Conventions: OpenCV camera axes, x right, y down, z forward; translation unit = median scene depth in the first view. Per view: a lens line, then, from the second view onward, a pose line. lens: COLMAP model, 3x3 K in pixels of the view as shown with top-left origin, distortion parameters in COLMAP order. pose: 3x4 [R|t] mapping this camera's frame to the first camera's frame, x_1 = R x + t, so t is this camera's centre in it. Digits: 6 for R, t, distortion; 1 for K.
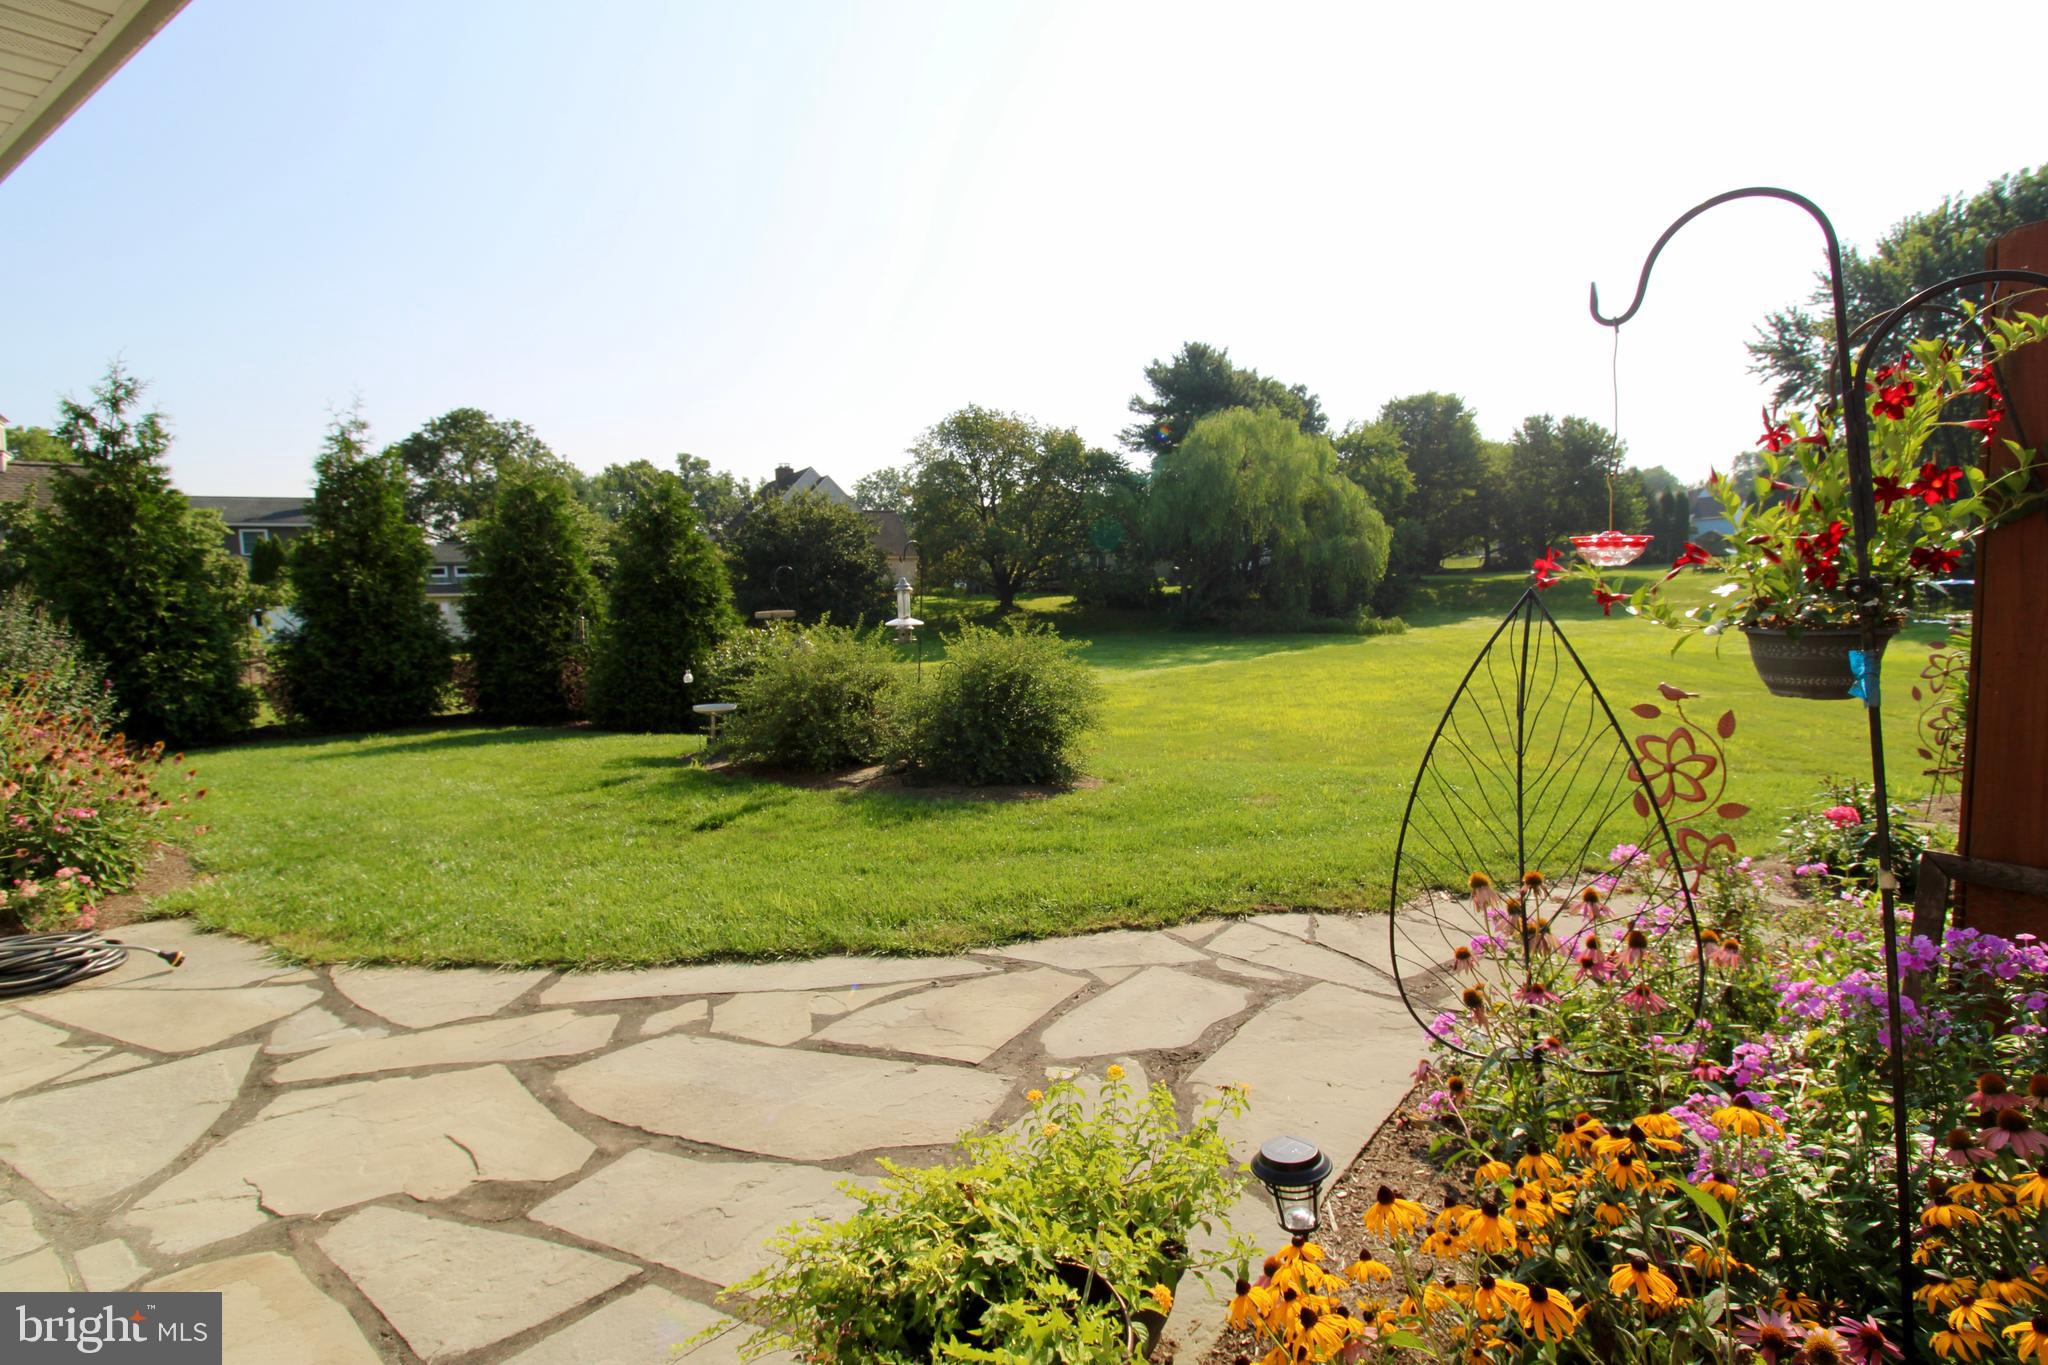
lens RADIAL K [[945.6, 0, 1029.6], [0, 945.6, 667.6], [0, 0, 1]] dist [-0.002265, -0.011291]
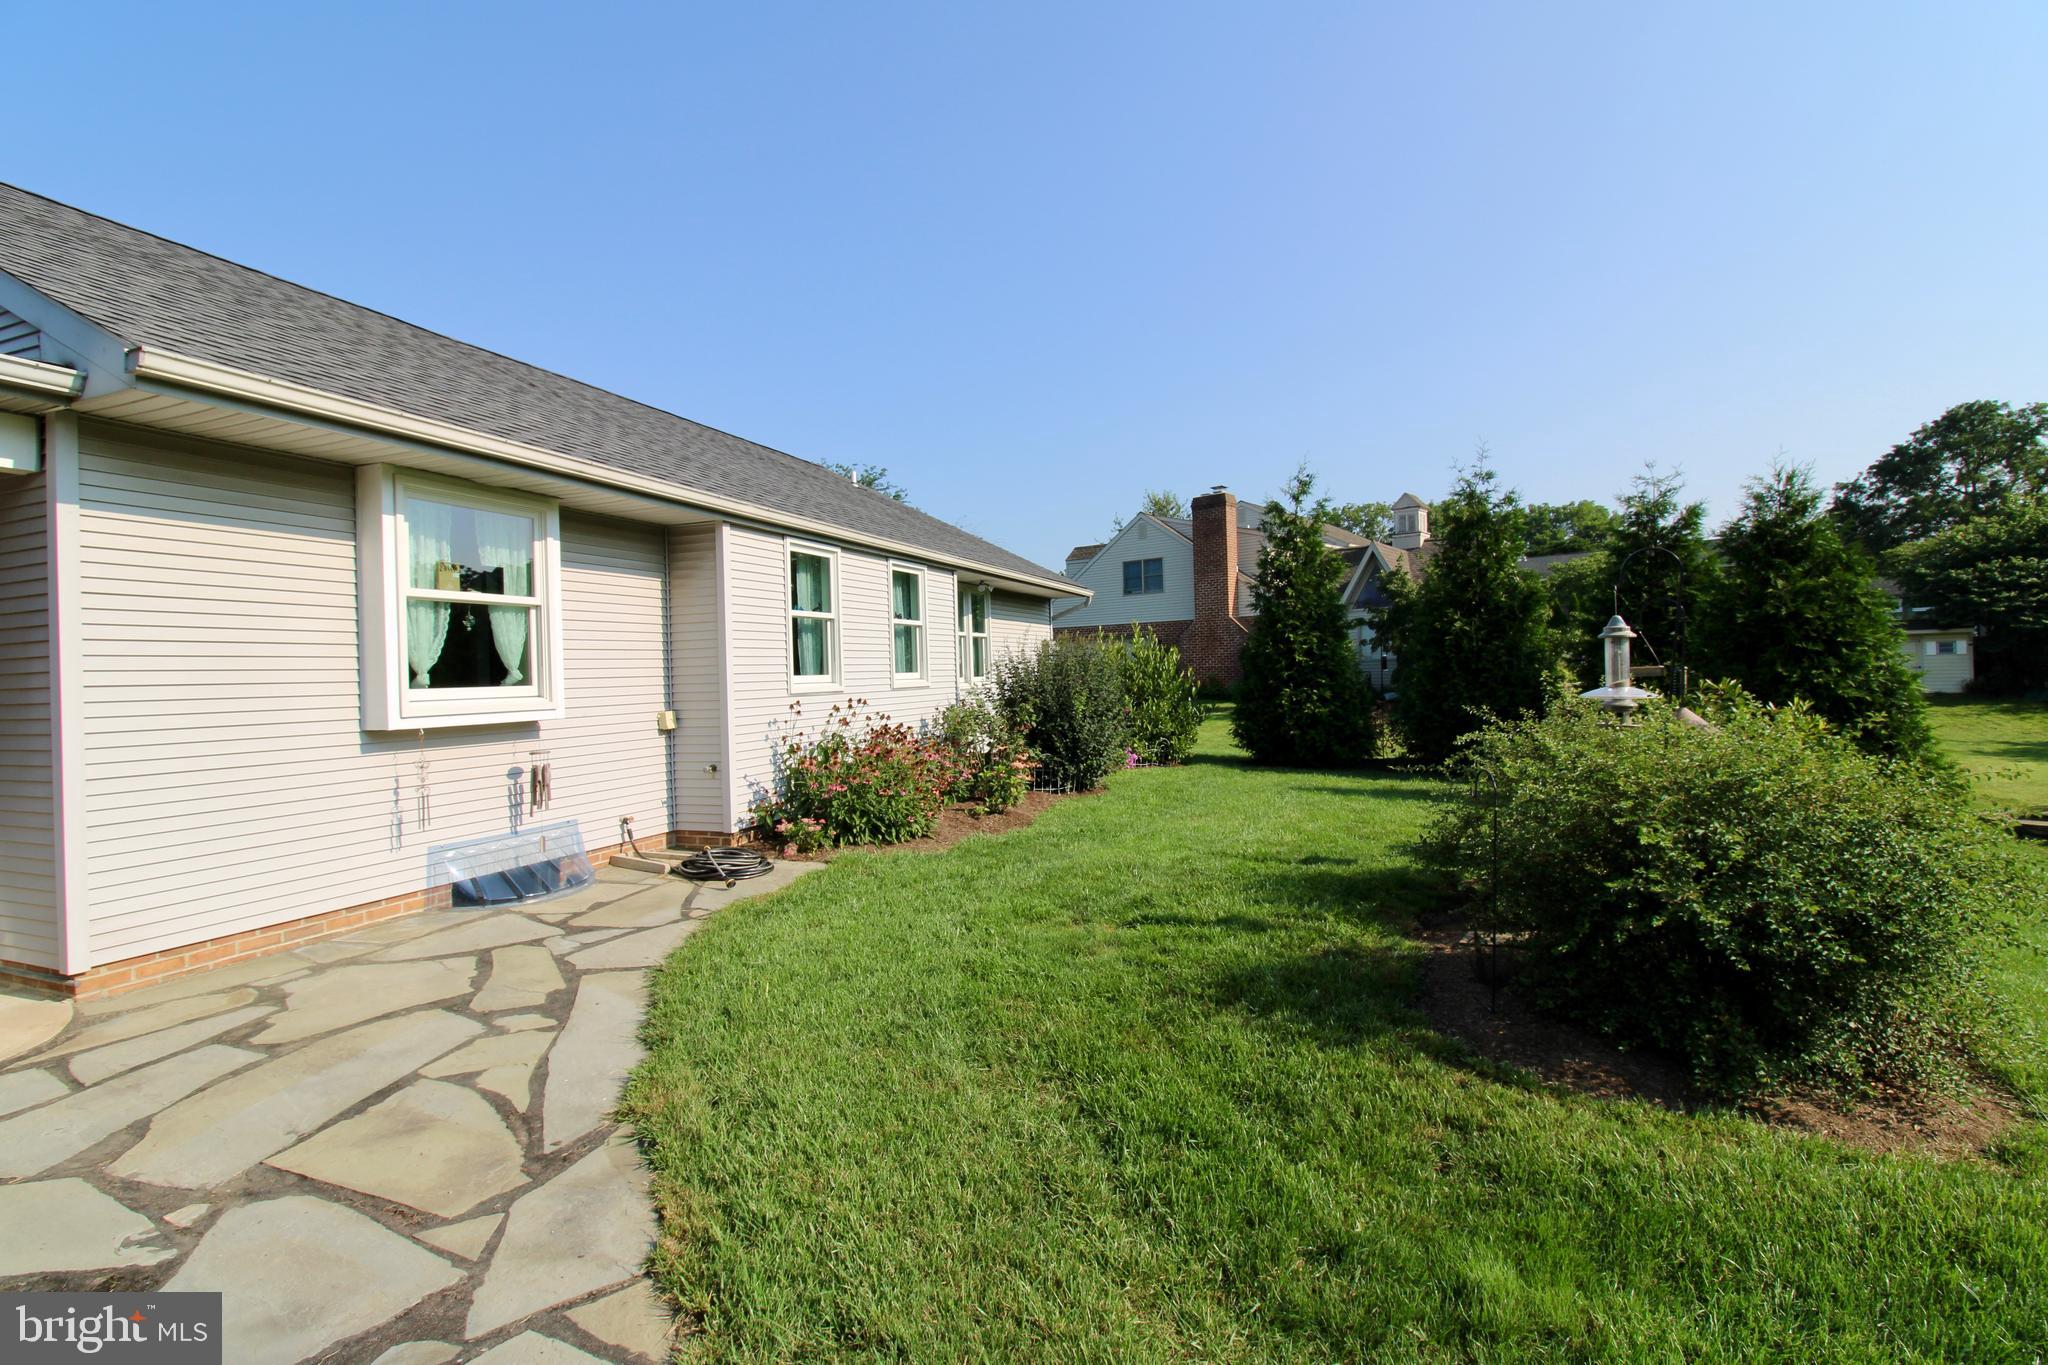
lens RADIAL K [[945.6, 0, 1029.1], [0, 945.6, 675.0], [0, 0, 1]] dist [-0.002265, -0.011291]
pose [[0.190643, 0.027513, -0.981274, 0.050182], [-0.059512, 0.998092, 0.016423, -0.006648], [0.979854, 0.055267, 0.191917, 0.077629]]
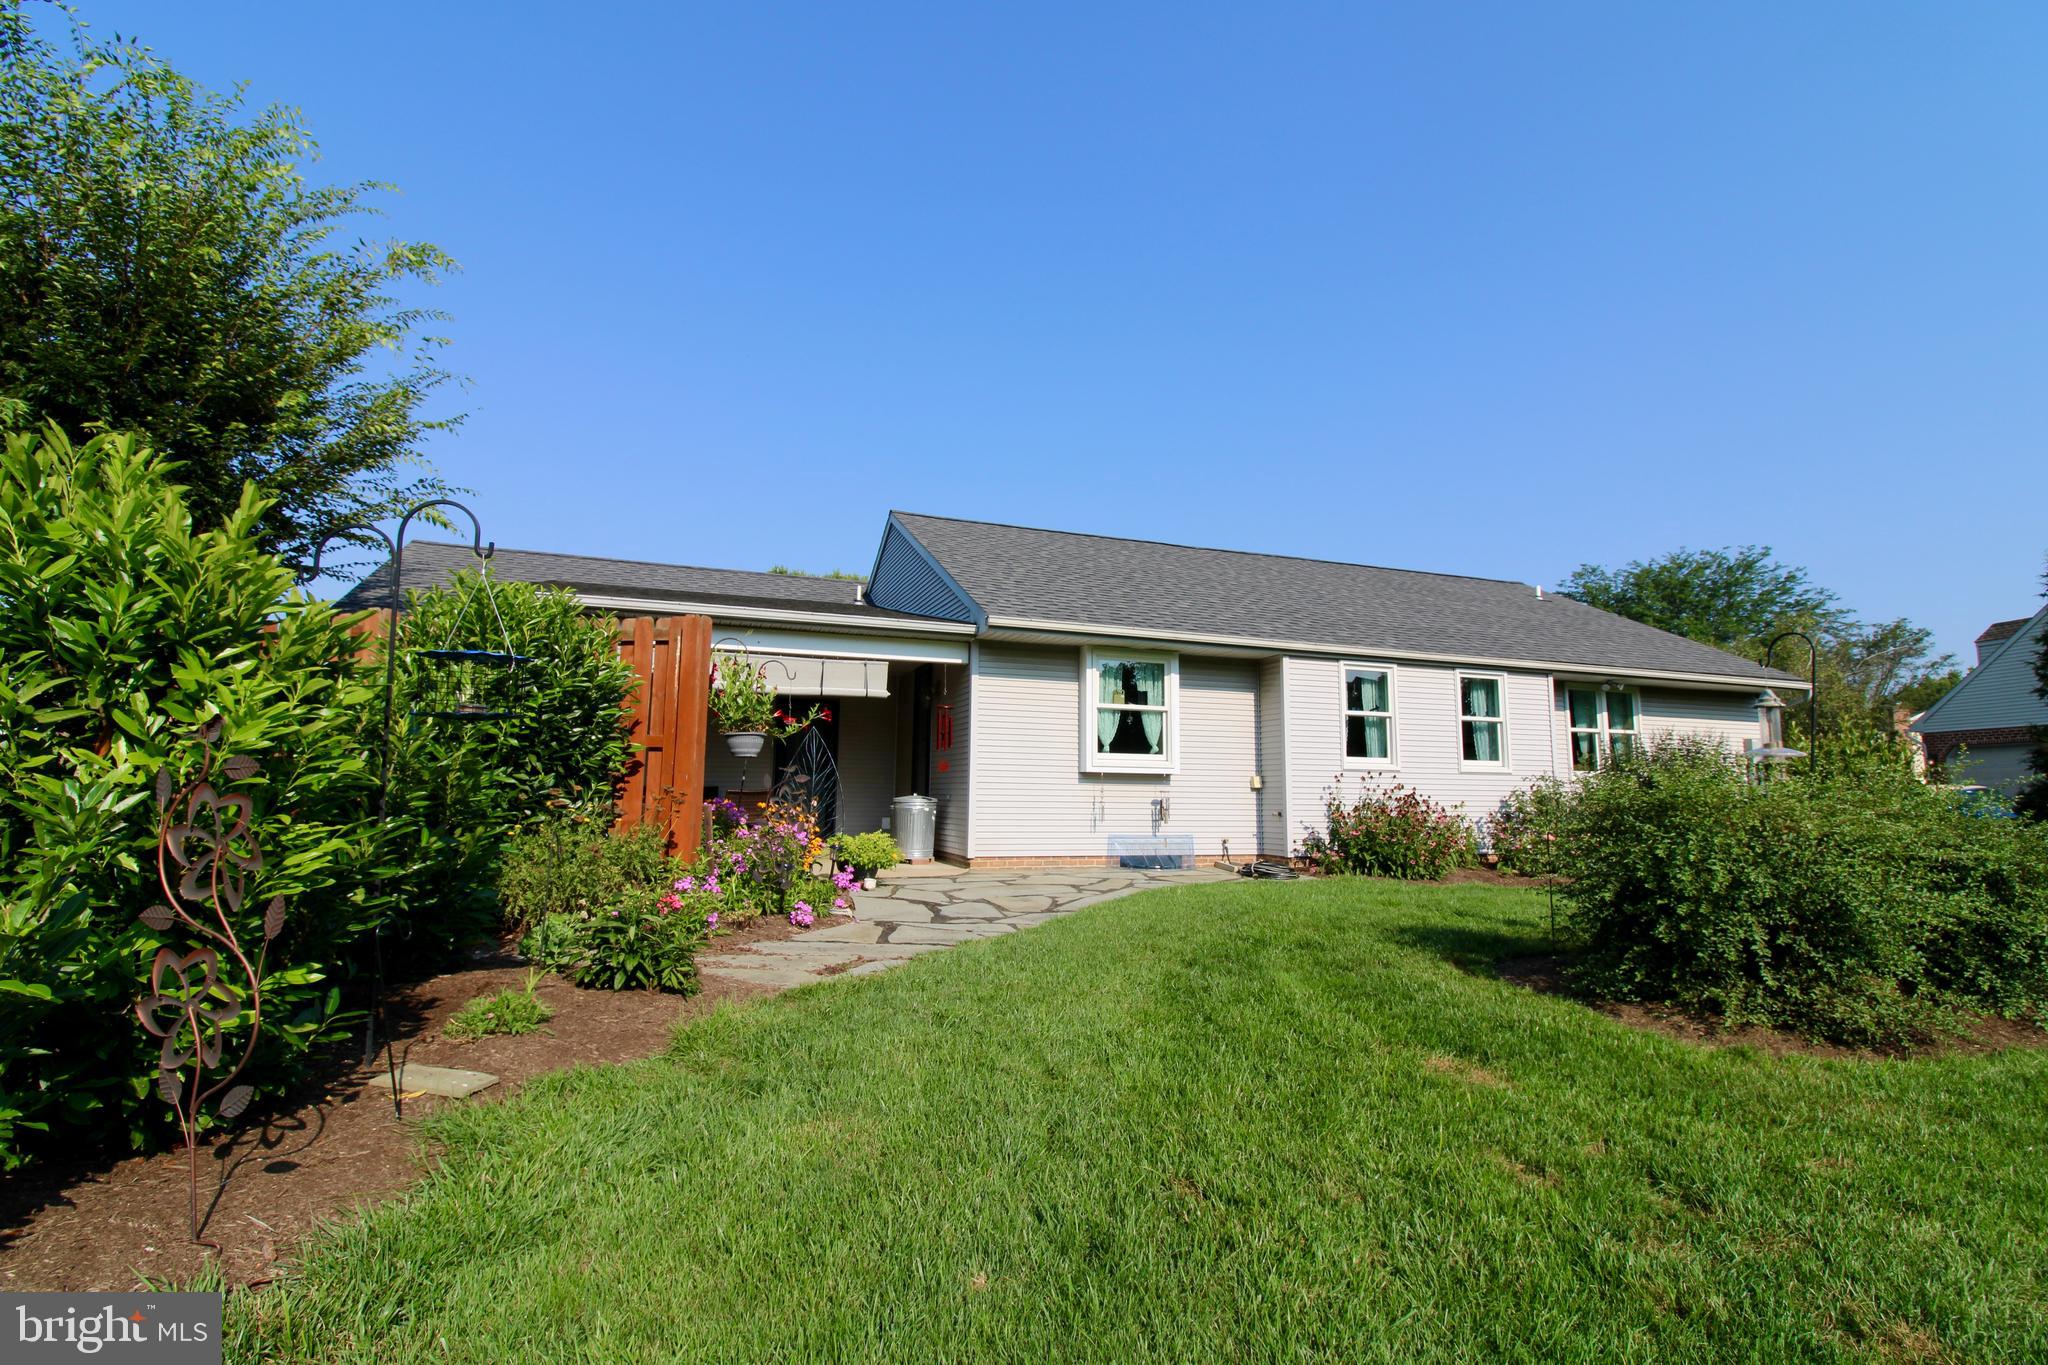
lens RADIAL K [[945.6, 0, 1028.5], [0, 945.6, 682.4], [0, 0, 1]] dist [-0.002265, -0.011291]
pose [[-0.623489, -0.069230, -0.778761, 0.105286], [-0.058840, 0.997402, -0.041559, -0.005453], [0.779615, 0.019911, -0.625943, 0.143811]]
